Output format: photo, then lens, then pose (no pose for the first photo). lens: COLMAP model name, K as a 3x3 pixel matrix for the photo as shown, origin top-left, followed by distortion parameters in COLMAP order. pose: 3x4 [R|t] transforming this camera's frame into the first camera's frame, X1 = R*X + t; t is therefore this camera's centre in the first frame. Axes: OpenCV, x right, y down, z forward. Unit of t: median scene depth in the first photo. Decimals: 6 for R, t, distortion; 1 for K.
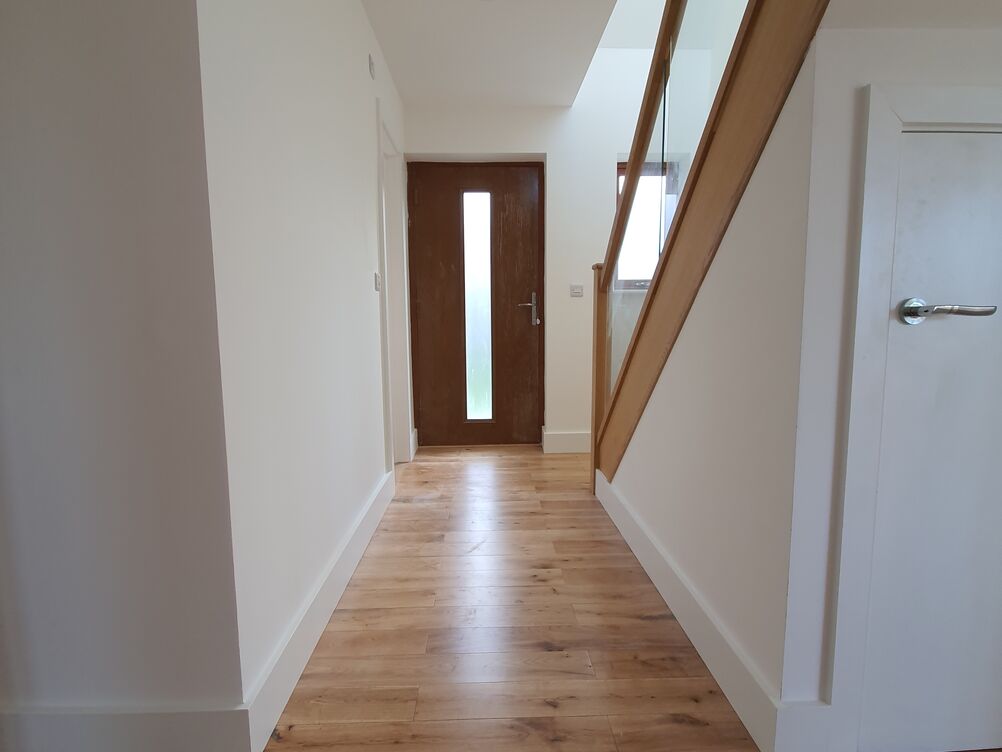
lens RADIAL K [[527.9, 0, 500.2], [0, 527.9, 373.9], [0, 0, 1]] dist [-0.006194, 0.000124]
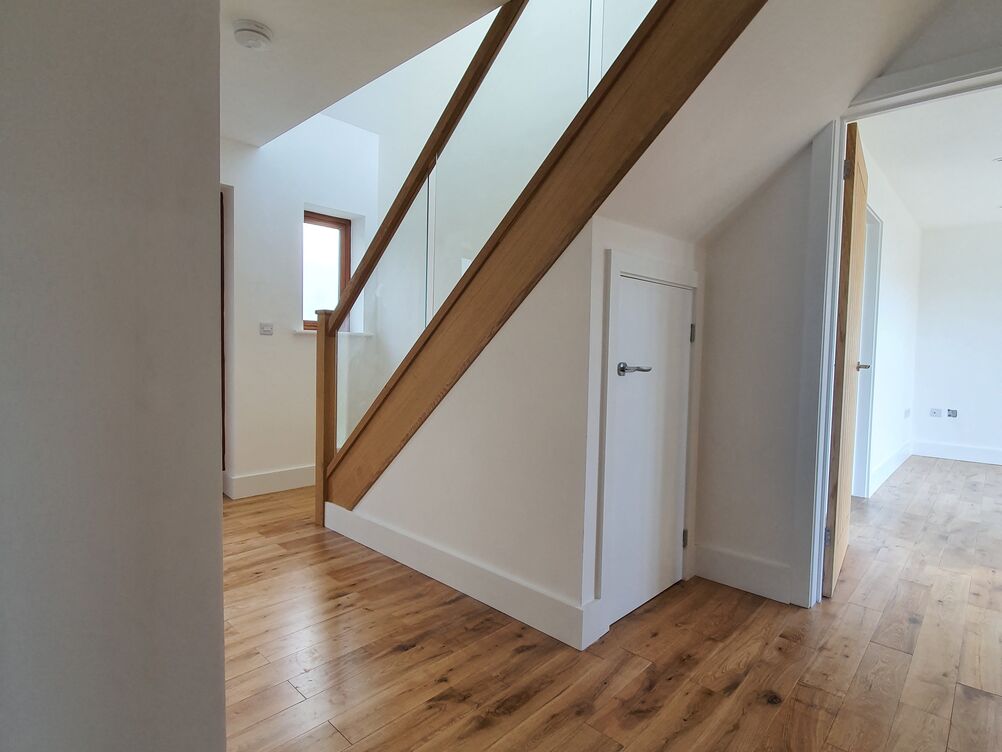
lens RADIAL K [[527.9, 0, 500.6], [0, 527.9, 376.9], [0, 0, 1]] dist [-0.006194, 0.000124]
pose [[0.706325, -0.013860, 0.707752, -0.503042], [0.049504, 0.998328, -0.029854, -0.033016], [-0.706154, 0.056124, 0.705830, -0.010889]]
